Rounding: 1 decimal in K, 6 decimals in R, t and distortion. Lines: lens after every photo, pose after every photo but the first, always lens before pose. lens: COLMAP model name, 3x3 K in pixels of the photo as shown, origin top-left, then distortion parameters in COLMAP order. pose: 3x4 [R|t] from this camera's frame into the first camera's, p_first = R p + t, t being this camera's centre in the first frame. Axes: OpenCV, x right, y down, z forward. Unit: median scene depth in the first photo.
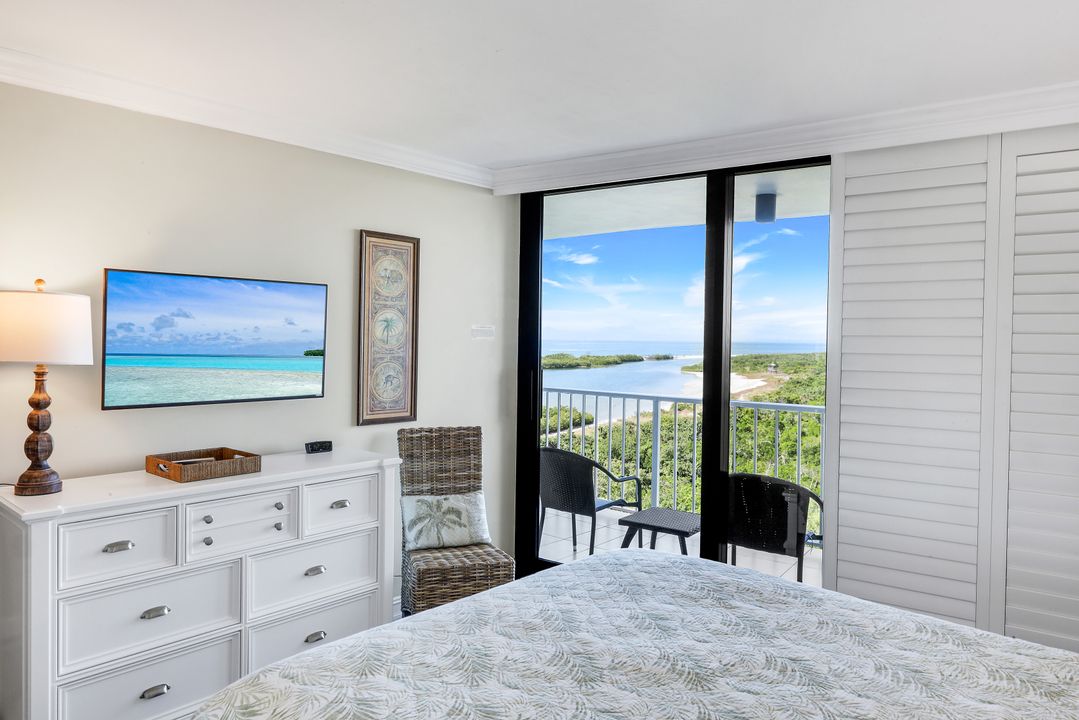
lens RADIAL K [[704.9, 0, 539.5], [0, 704.9, 360.0], [0, 0, 1]] dist [-0.000966, -0.000012]
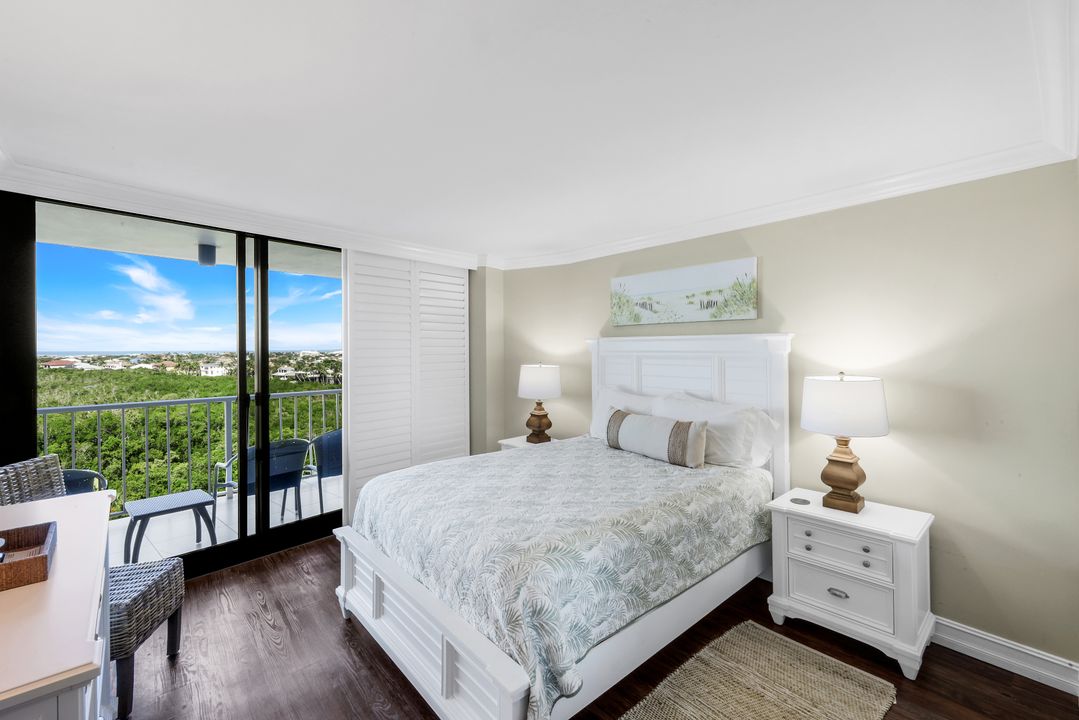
lens RADIAL K [[468.6, 0, 538.1], [0, 468.6, 352.2], [0, 0, 1]] dist [-0.000852, -0.000153]
pose [[0.098203, -0.019350, 0.994978, -1.355321], [0.034675, 0.999270, 0.016011, -0.049407], [-0.994562, 0.032929, 0.098803, 0.724249]]
